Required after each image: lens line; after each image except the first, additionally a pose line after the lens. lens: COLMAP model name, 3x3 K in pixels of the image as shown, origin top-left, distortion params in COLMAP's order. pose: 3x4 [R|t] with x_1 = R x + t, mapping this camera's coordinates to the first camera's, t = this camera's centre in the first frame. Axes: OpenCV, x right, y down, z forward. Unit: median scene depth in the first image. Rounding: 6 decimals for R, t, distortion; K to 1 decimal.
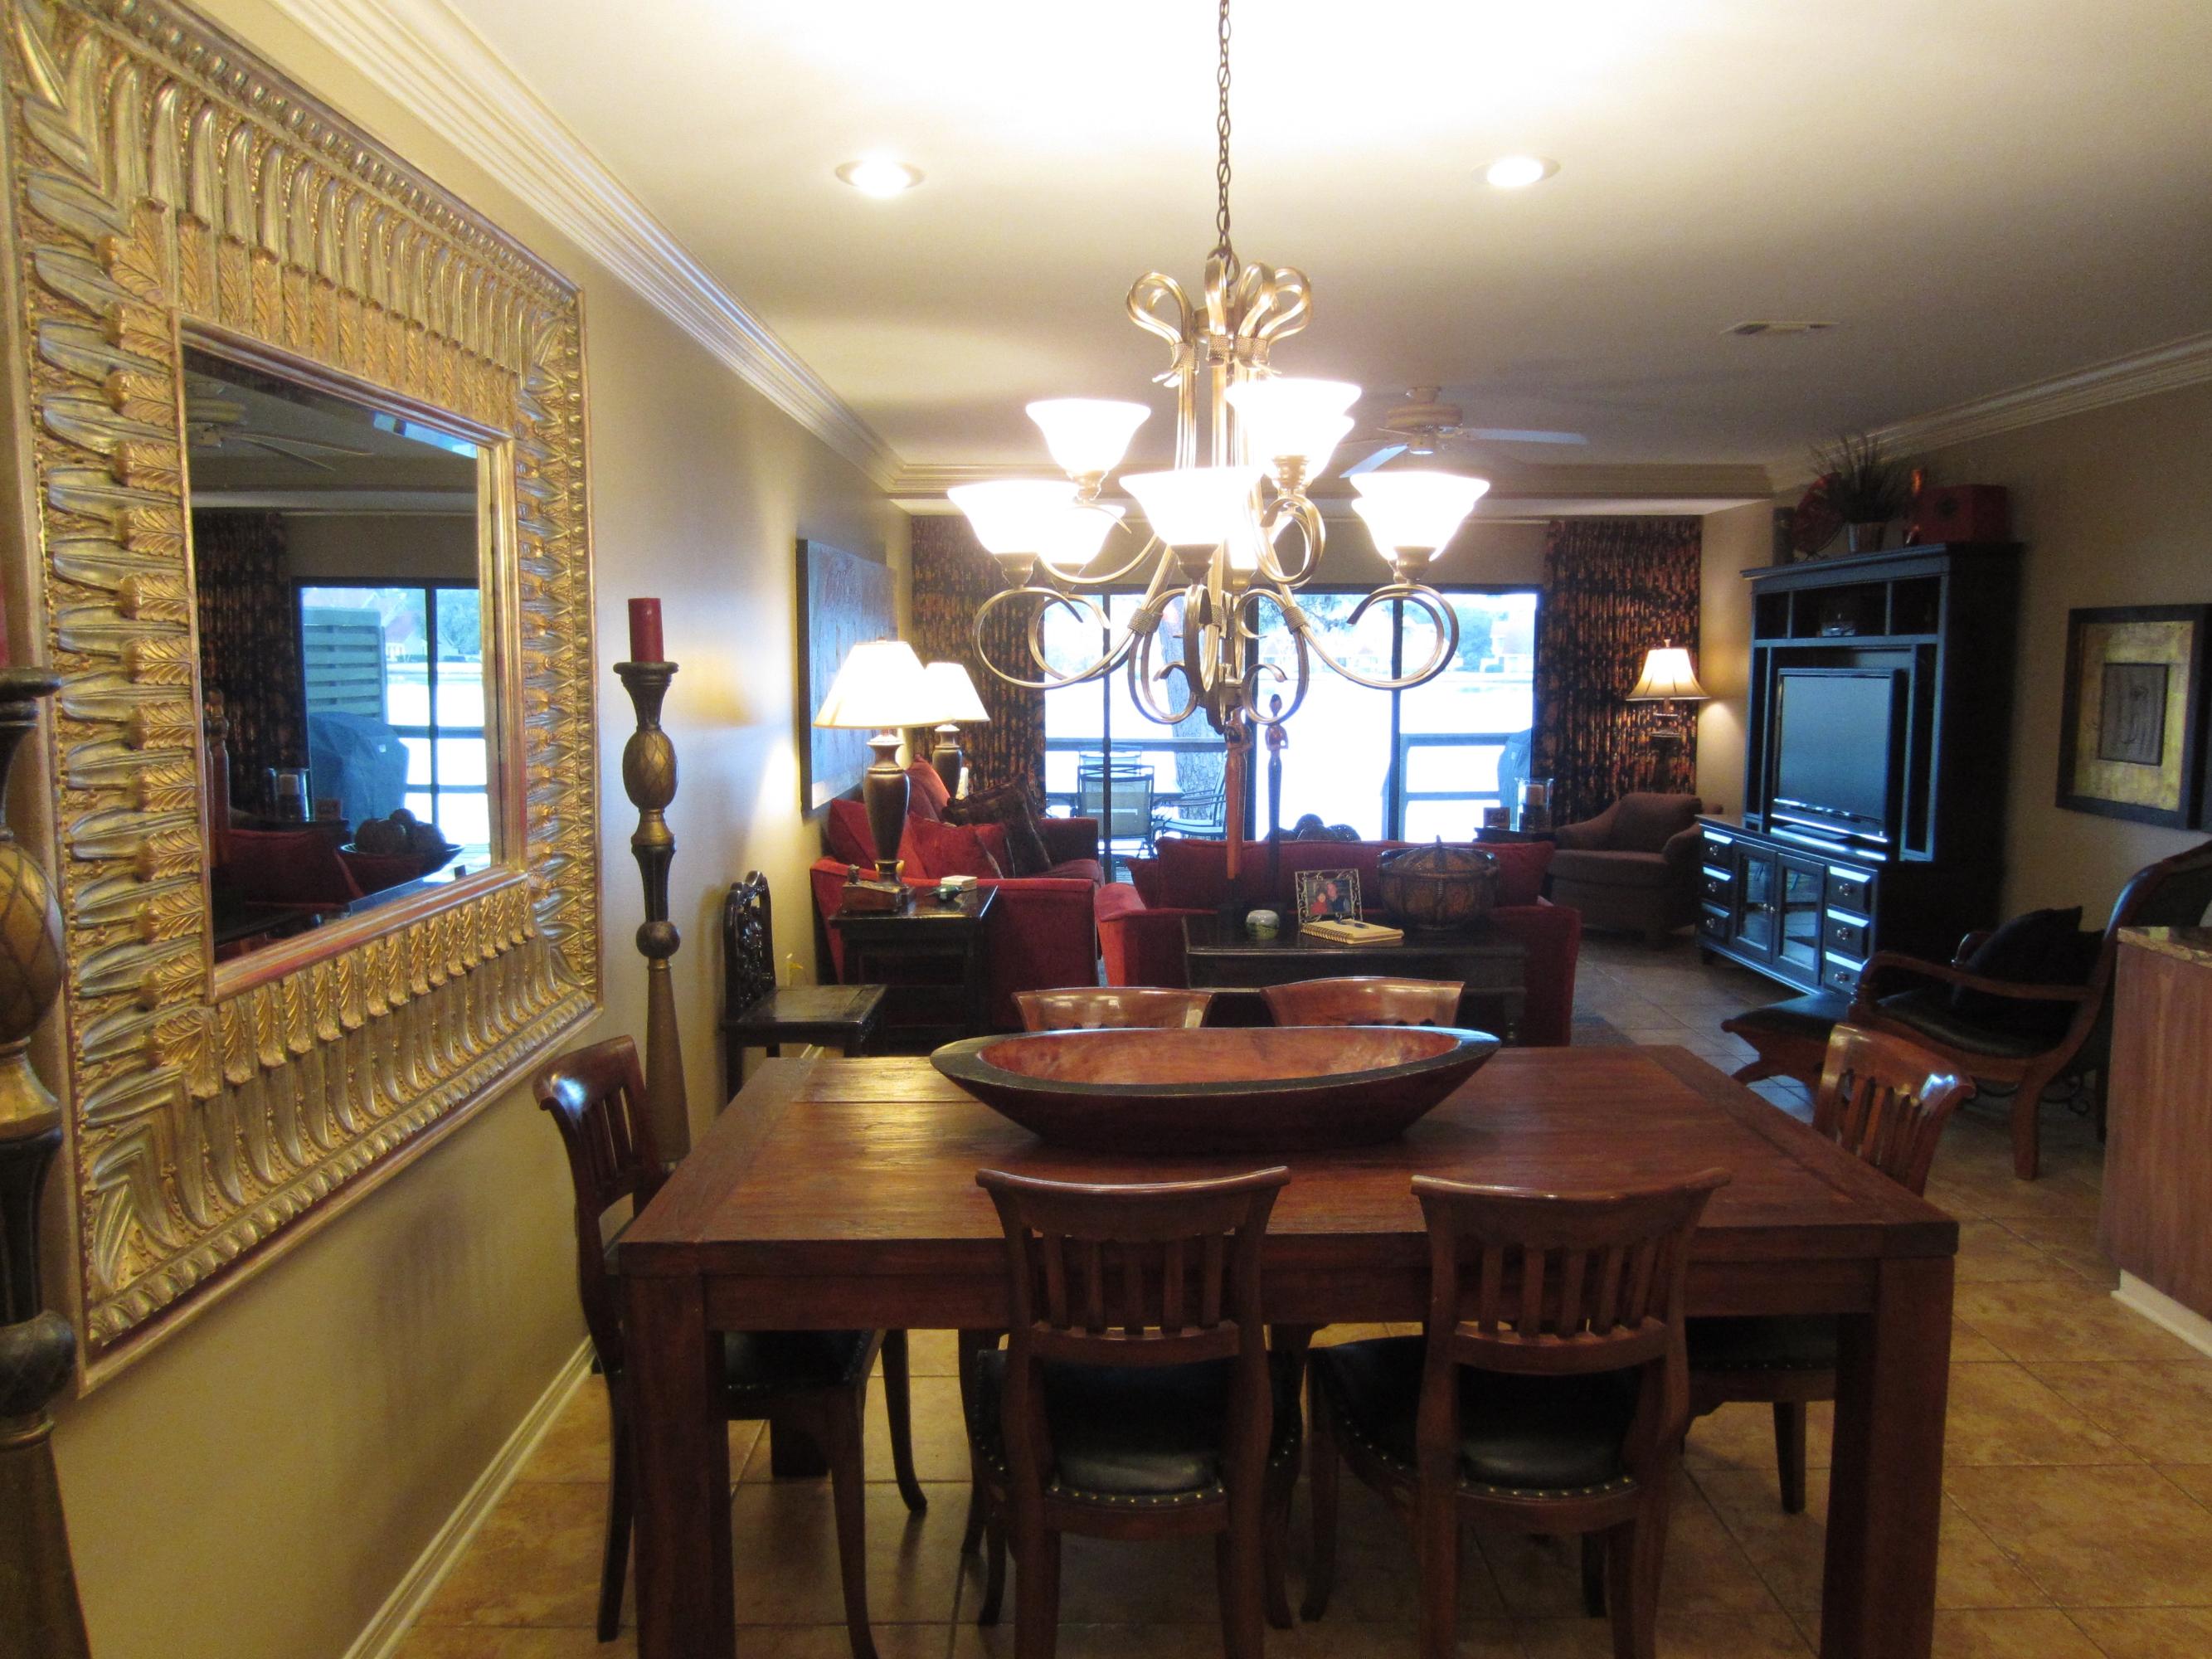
lens RADIAL K [[1587.5, 0, 1099.3], [0, 1587.5, 828.3], [0, 0, 1]] dist [0.005476, 0.000156]
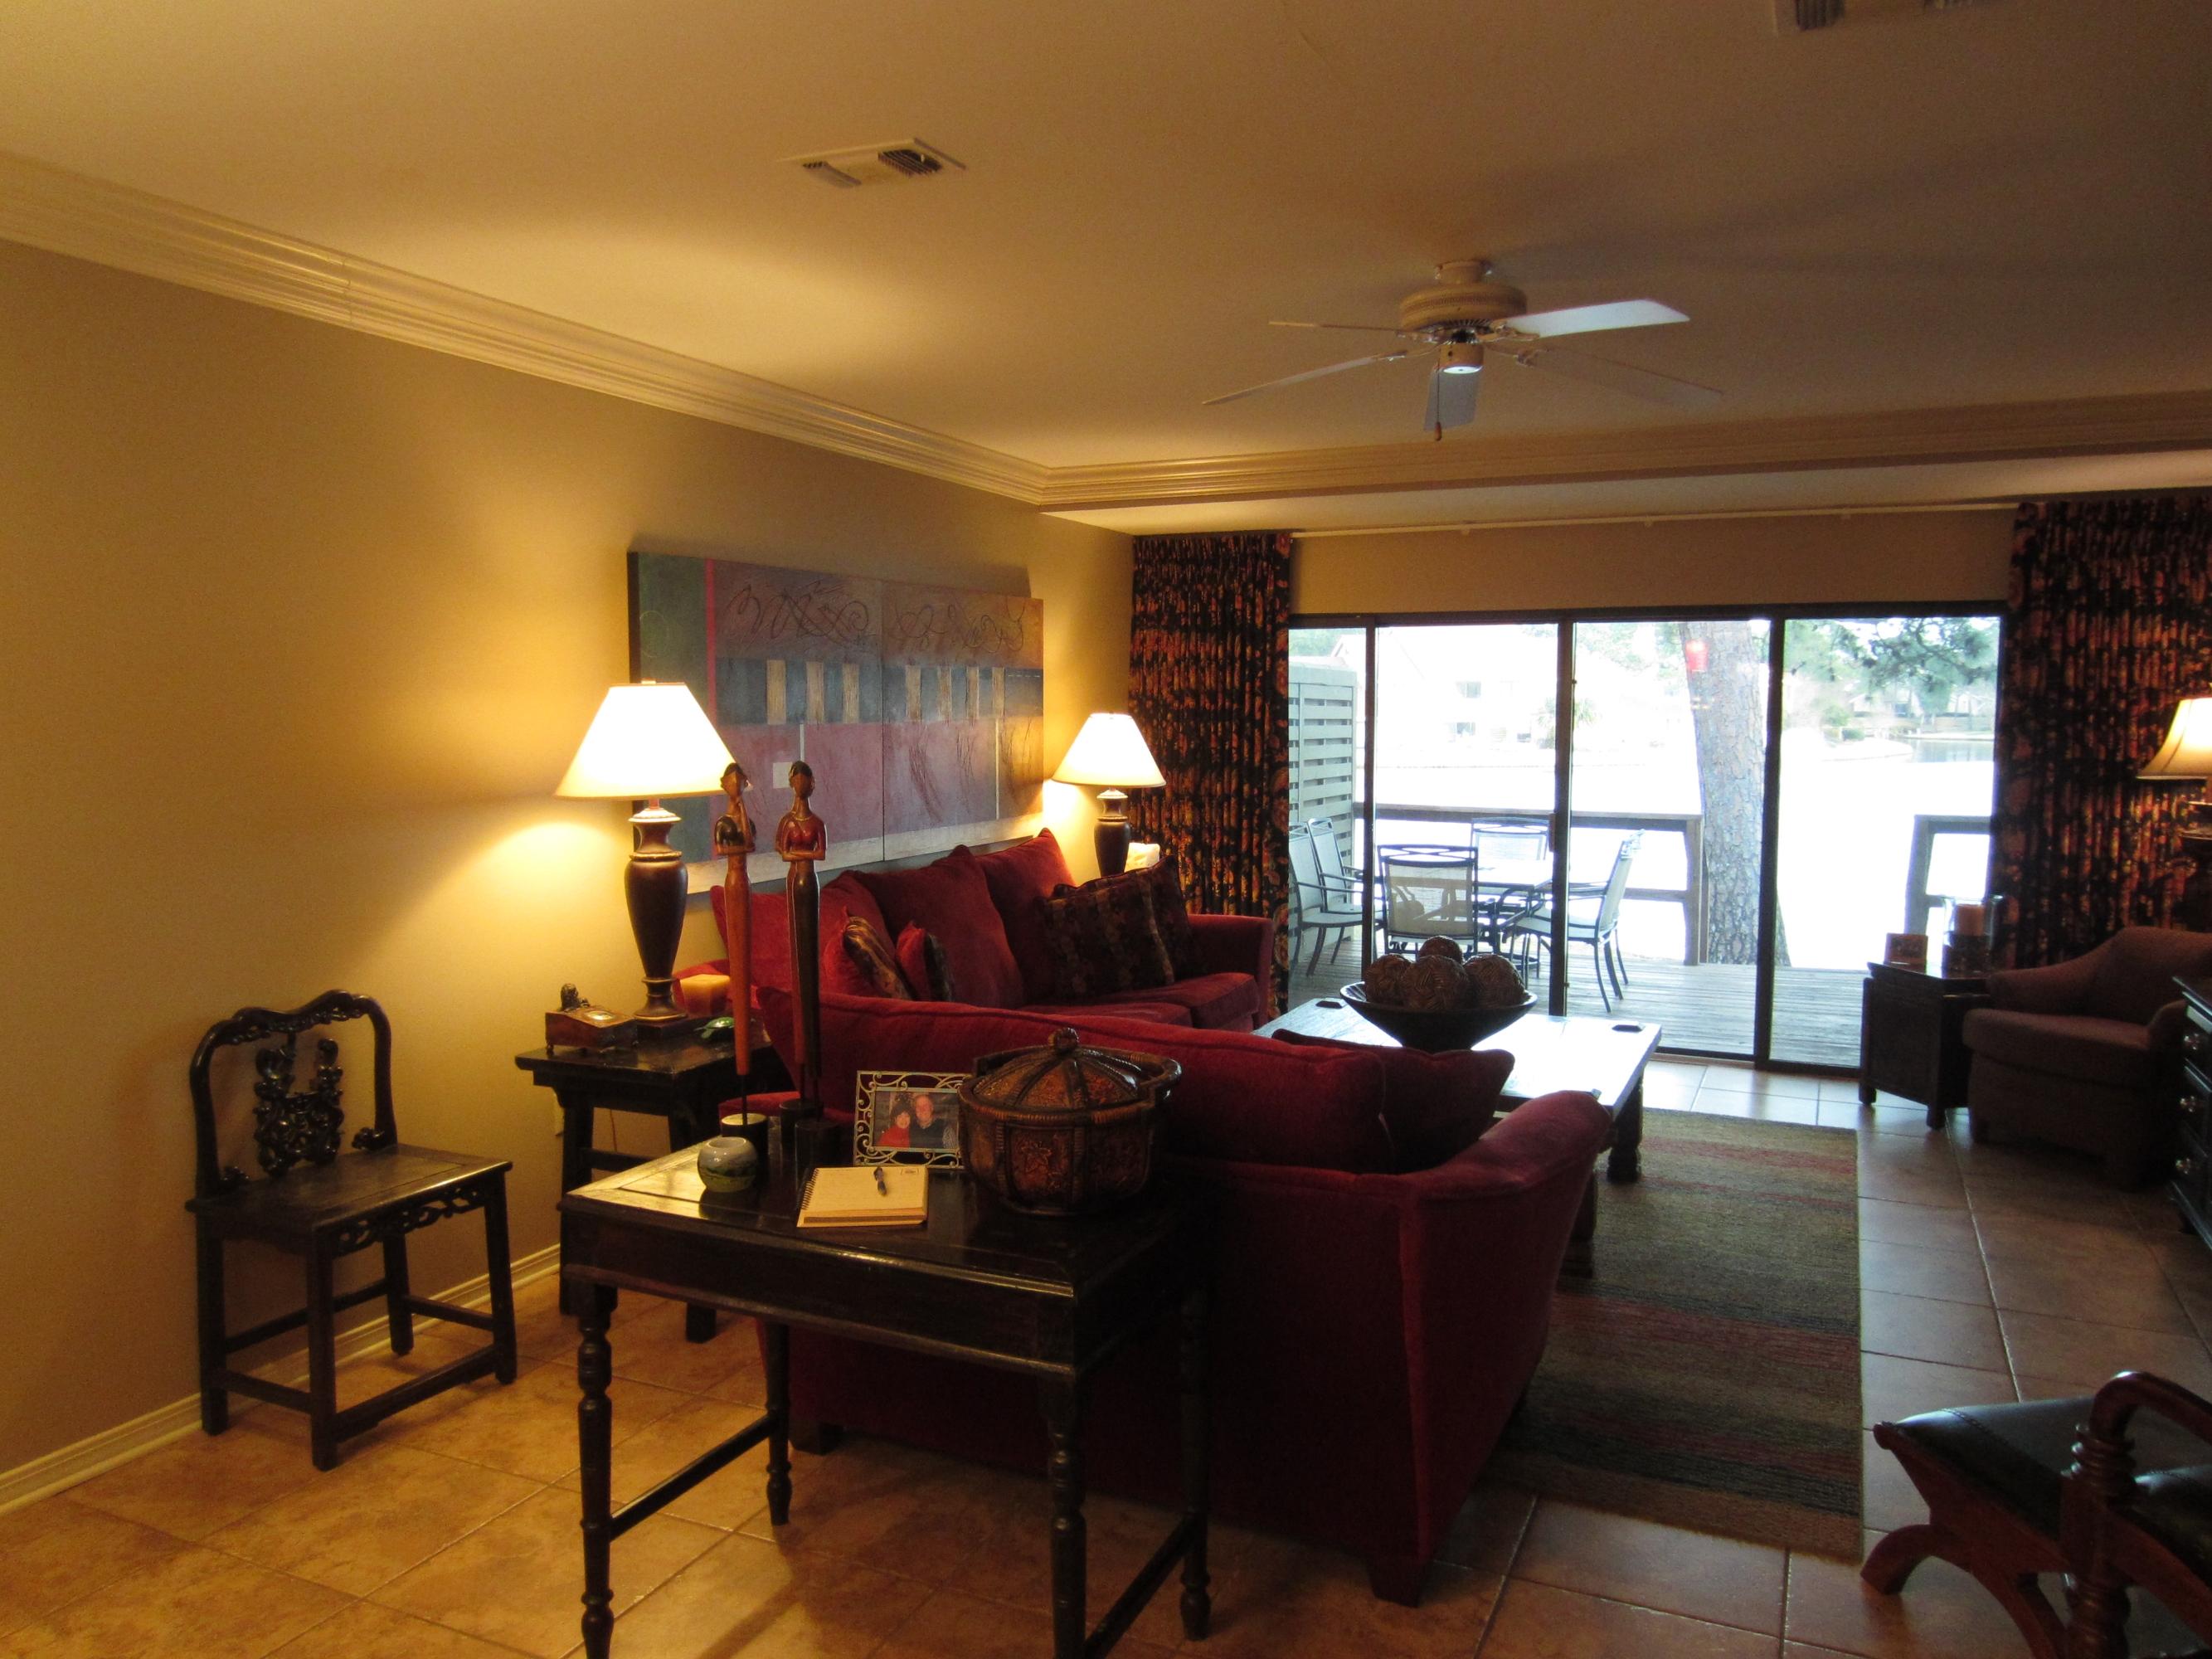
lens RADIAL K [[1587.5, 0, 1112.6], [0, 1587.5, 827.2], [0, 0, 1]] dist [0.005476, 0.000156]
pose [[0.907134, 0.035288, -0.419360, 0.223032], [-0.049138, 0.998544, -0.022267, -0.026579], [0.417964, 0.040805, 0.907547, 0.250205]]
